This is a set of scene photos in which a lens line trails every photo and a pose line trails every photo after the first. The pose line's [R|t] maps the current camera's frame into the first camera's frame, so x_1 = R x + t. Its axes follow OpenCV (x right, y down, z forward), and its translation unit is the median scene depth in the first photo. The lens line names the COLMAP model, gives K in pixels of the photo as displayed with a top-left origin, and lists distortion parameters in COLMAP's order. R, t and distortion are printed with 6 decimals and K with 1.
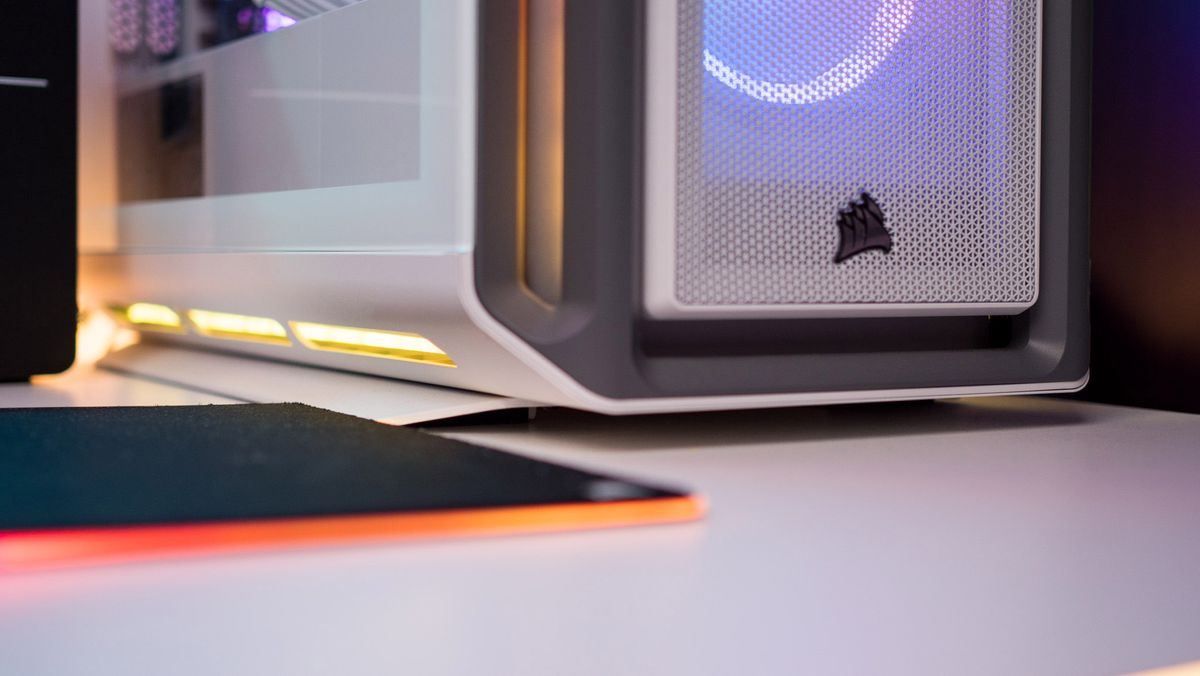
lens RADIAL K [[1726.8, 0, 601.1], [0, 1726.8, 334.4], [0, 0, 1]] dist [-0.105939, 0.000000]
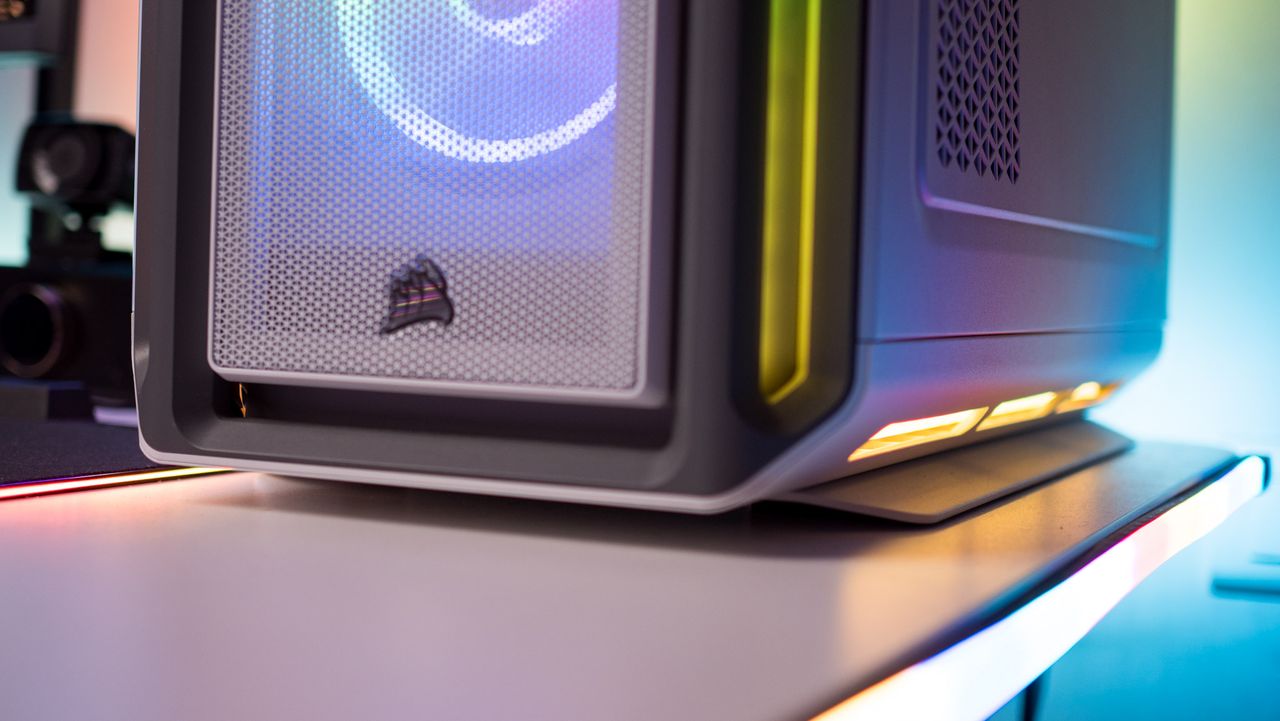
lens RADIAL K [[1842.0, 0, 639.9], [0, 1842.0, 364.7], [0, 0, 1]] dist [-0.105939, 0.000000]
pose [[0.560812, 0.031277, -0.827352, 1.029783], [-0.073632, 0.997211, -0.012212, -0.022602], [0.824663, 0.067768, 0.561551, 0.549662]]
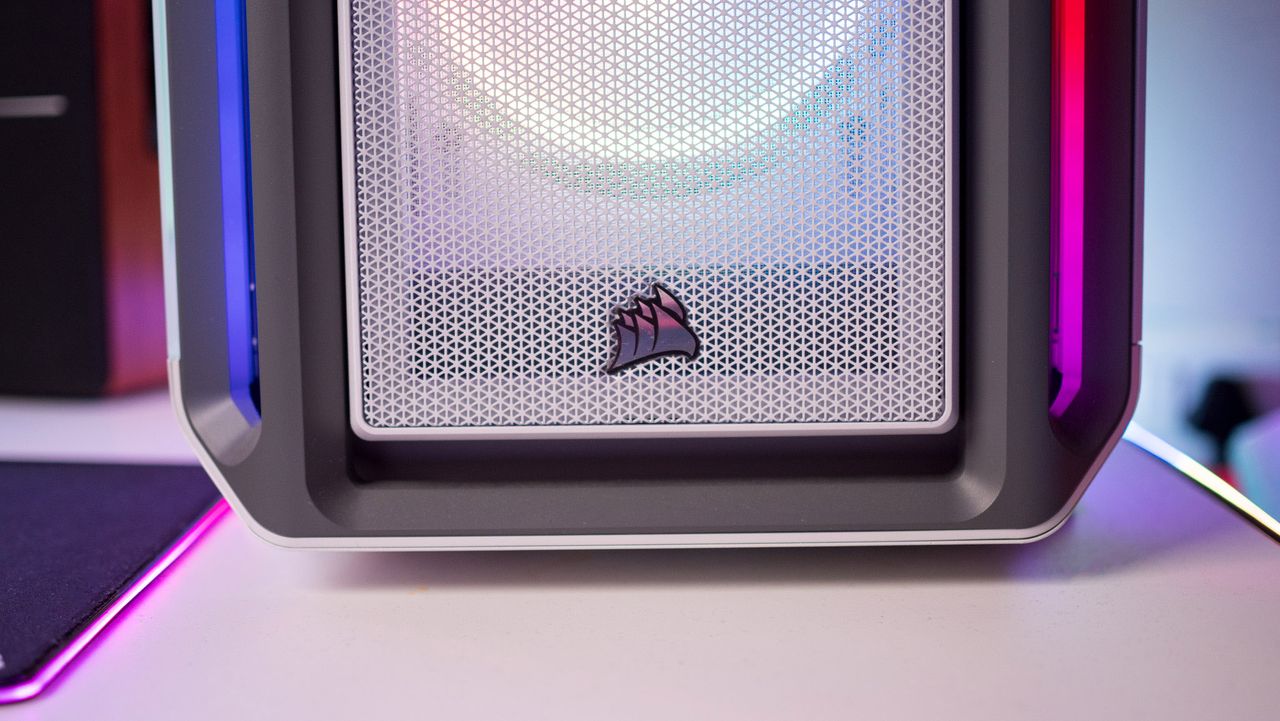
lens RADIAL K [[1842.0, 0, 638.2], [0, 1842.0, 359.7], [0, 0, 1]] dist [-0.105939, 0.000000]
pose [[0.859173, 0.026220, -0.511013, 0.577252], [-0.002832, 0.998915, 0.046494, -0.086890], [0.511677, -0.038499, 0.858315, 0.274344]]
